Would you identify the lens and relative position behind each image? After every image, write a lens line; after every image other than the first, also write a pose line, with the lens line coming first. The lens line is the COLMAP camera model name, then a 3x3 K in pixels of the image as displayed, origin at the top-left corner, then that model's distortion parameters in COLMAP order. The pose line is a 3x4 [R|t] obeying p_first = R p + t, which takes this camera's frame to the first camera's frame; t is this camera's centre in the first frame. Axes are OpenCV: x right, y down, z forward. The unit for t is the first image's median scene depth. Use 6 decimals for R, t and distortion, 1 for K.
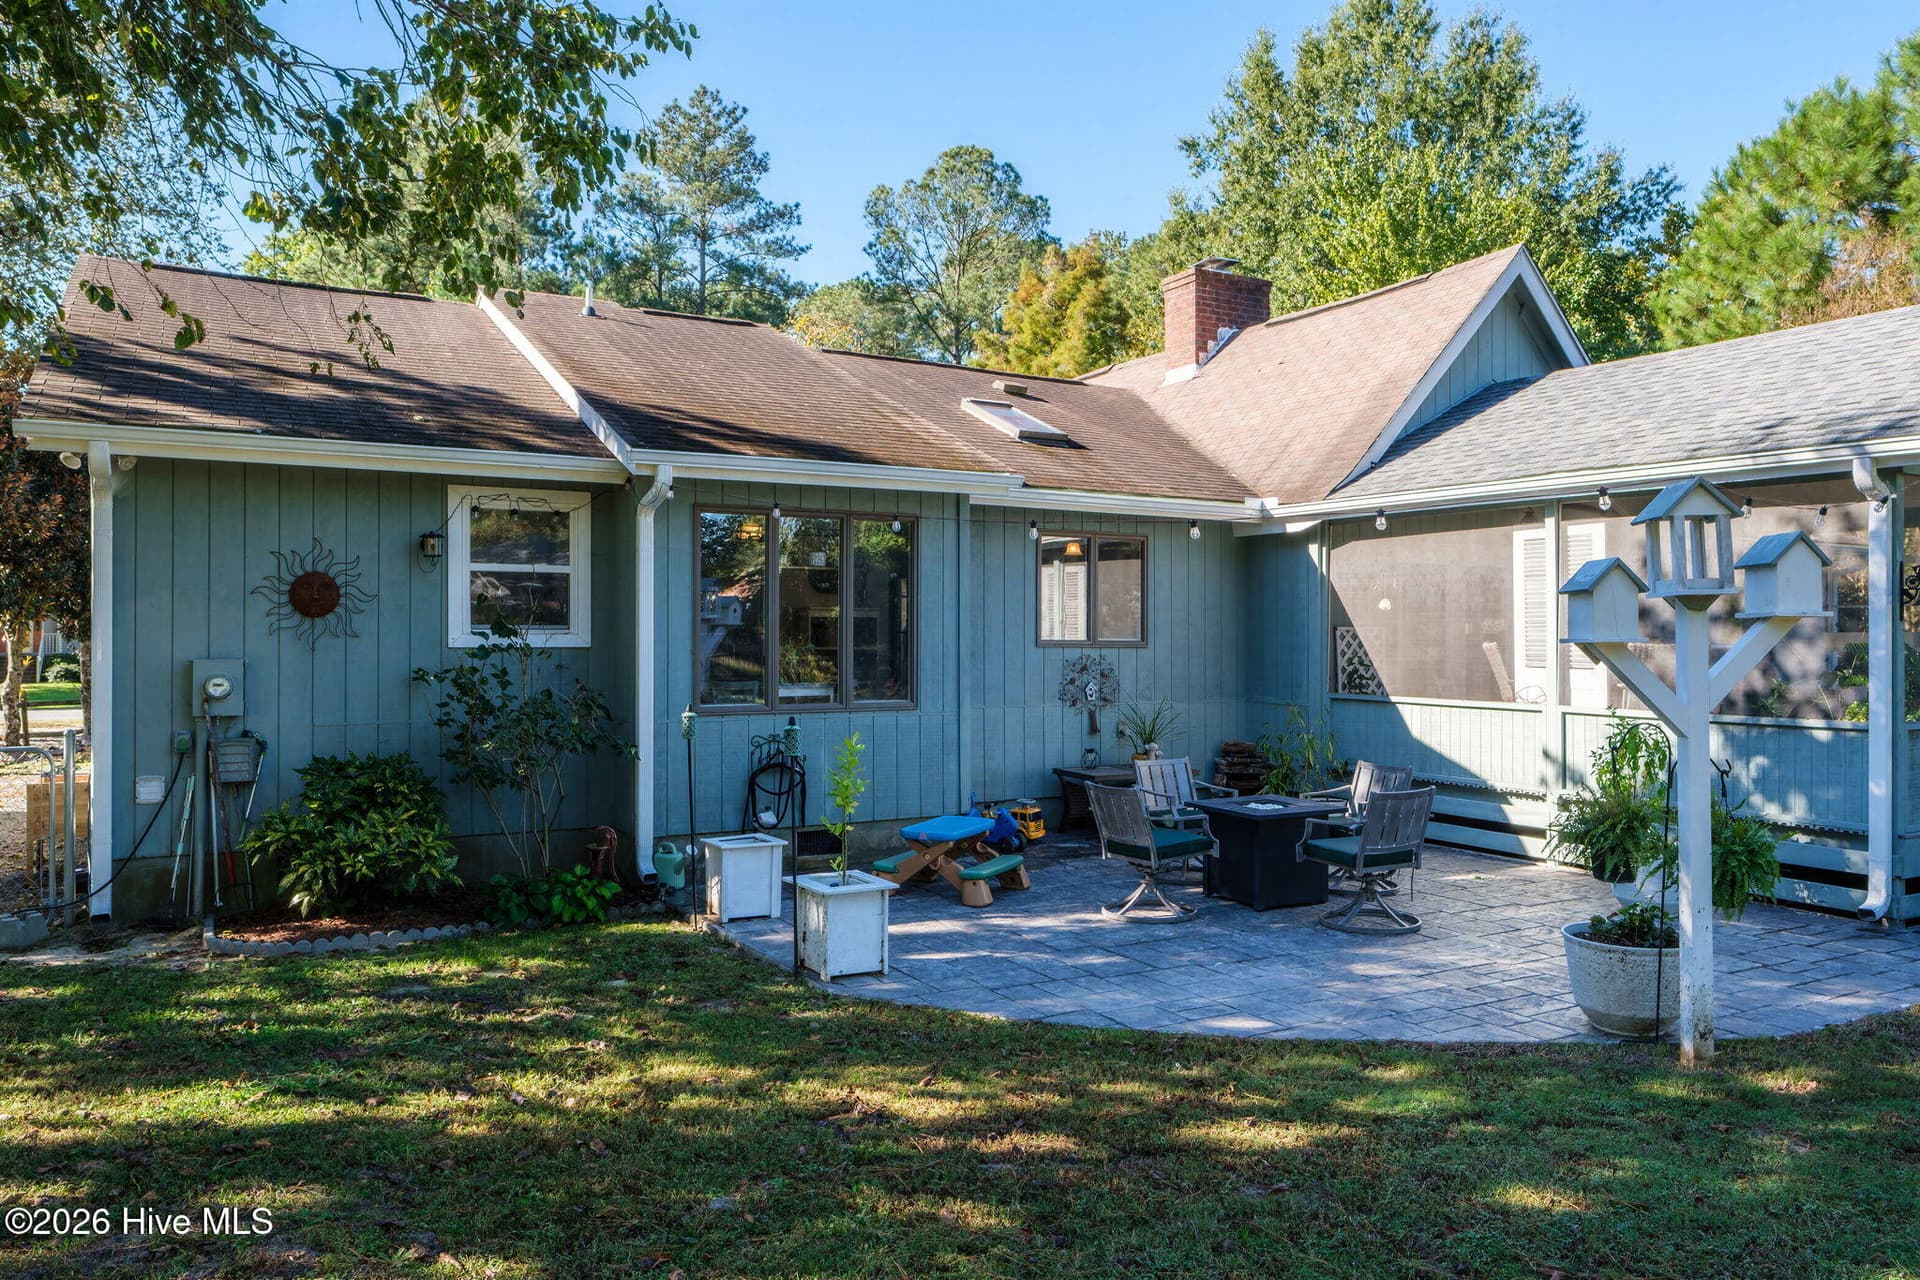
lens RADIAL K [[1368.4, 0, 962.4], [0, 1368.4, 637.5], [0, 0, 1]] dist [-0.009462, -0.000176]
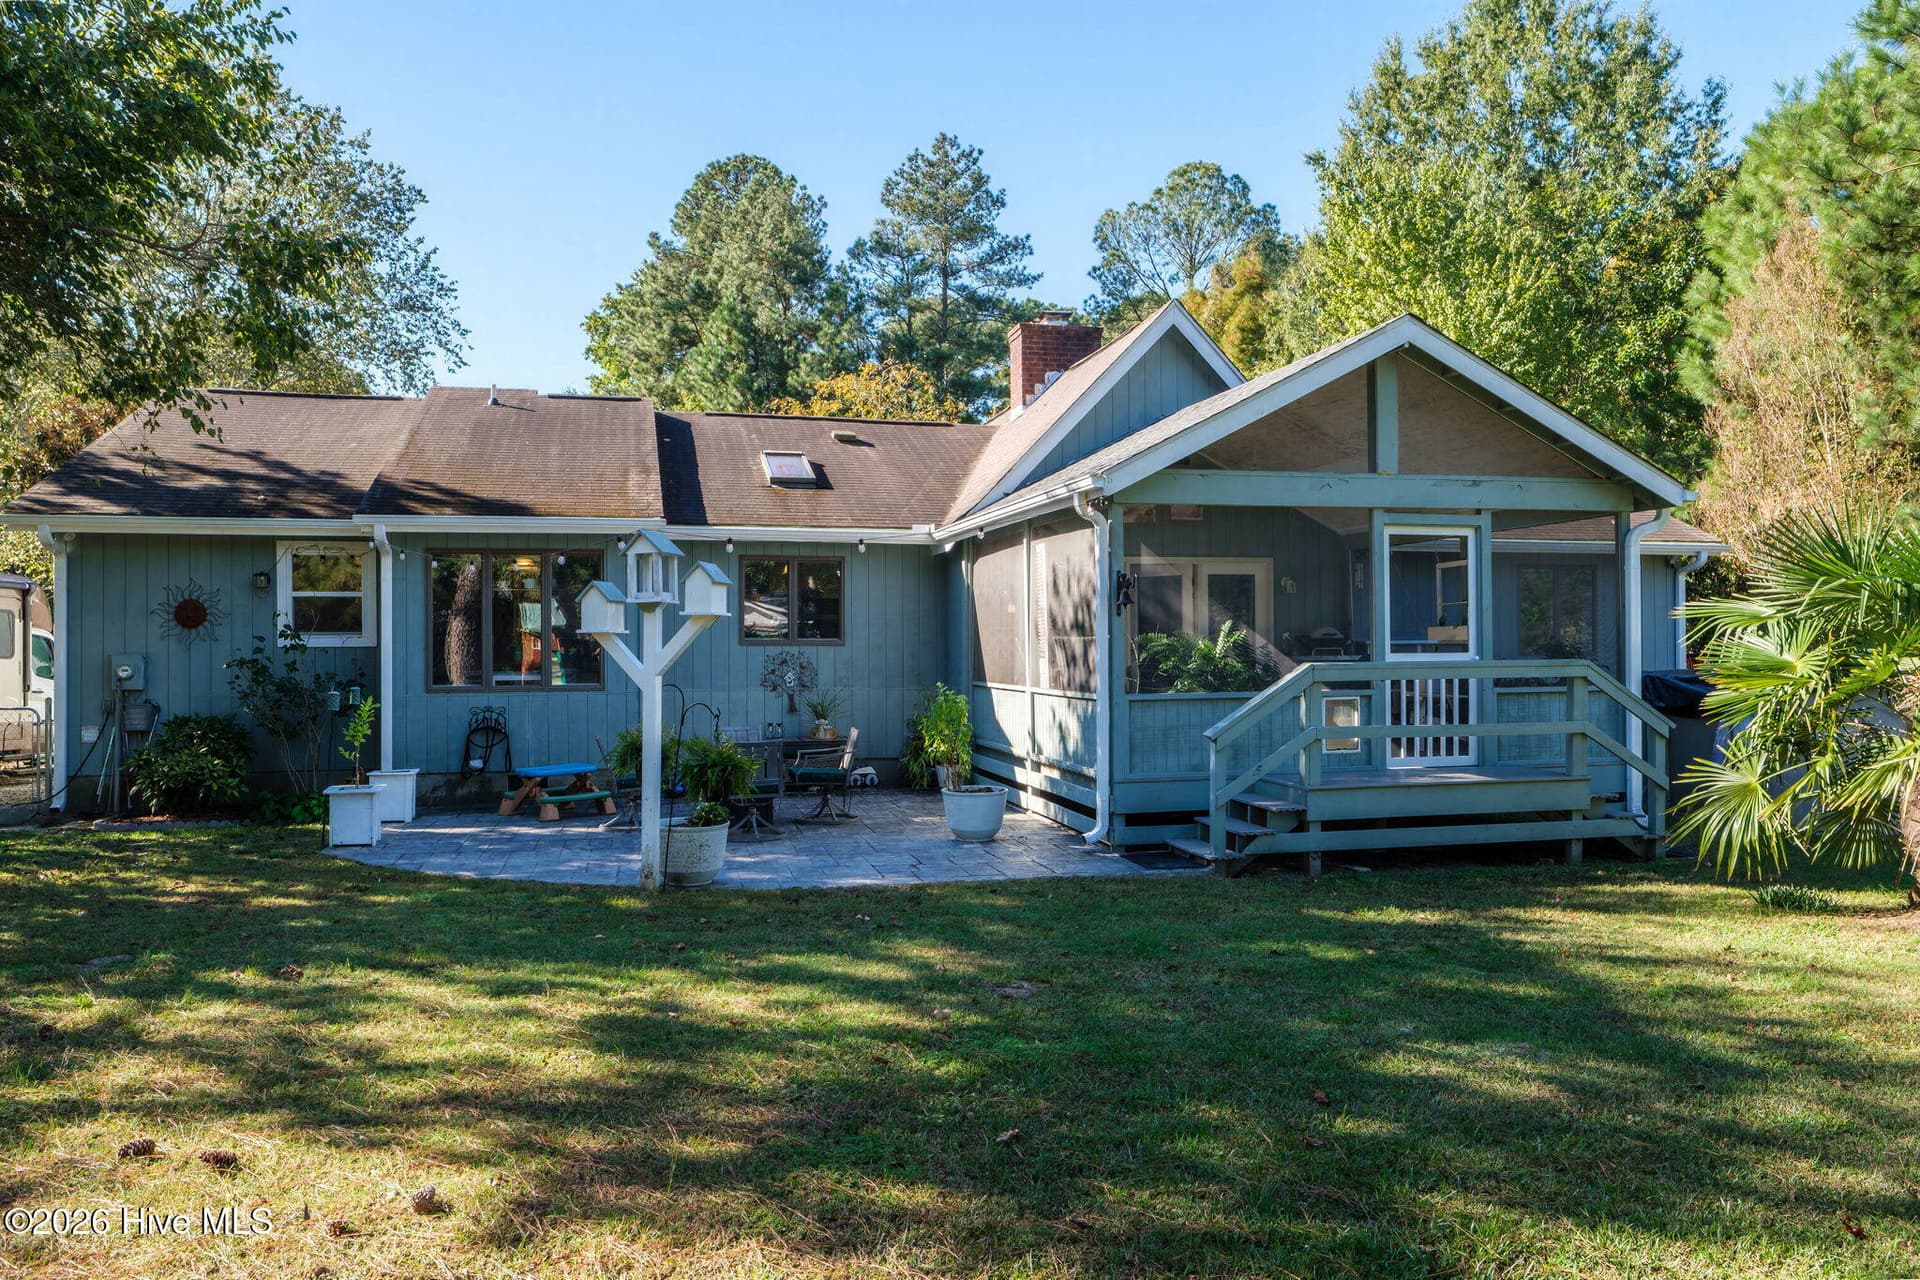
lens RADIAL K [[1368.4, 0, 953.5], [0, 1368.4, 652.8], [0, 0, 1]] dist [-0.009462, -0.000176]
pose [[0.960731, -0.005369, -0.277430, 0.165044], [0.006943, 0.999965, 0.004693, 0.002491], [0.277395, -0.006435, 0.960734, -0.054729]]
